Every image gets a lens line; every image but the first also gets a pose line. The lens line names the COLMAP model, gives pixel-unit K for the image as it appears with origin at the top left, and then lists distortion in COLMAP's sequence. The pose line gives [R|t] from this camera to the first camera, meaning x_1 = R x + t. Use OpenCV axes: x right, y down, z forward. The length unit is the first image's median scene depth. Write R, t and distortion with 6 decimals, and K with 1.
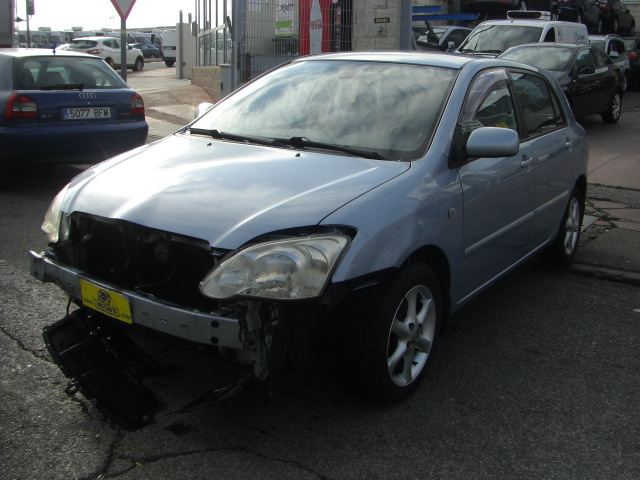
lens RADIAL K [[735.5, 0, 323.0], [0, 735.5, 237.6], [0, 0, 1]] dist [-0.129708, 0.000000]
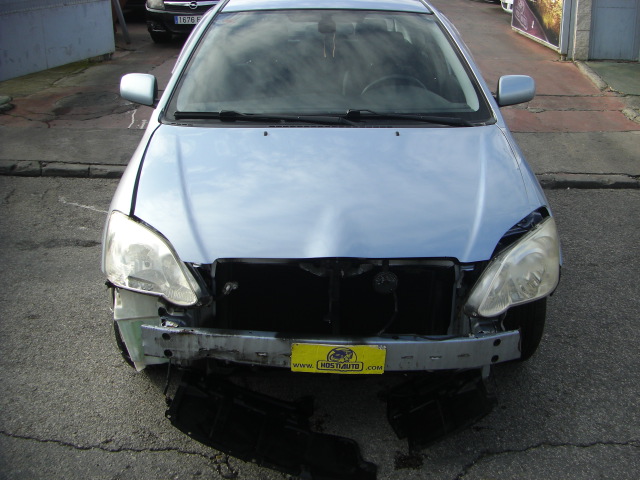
lens RADIAL K [[735.5, 0, 321.5], [0, 735.5, 245.7], [0, 0, 1]] dist [-0.129708, 0.000000]
pose [[0.801049, -0.246212, 0.545619, -0.718166], [0.157317, 0.966044, 0.204966, -0.202757], [-0.577557, -0.078353, 0.812582, 0.345122]]
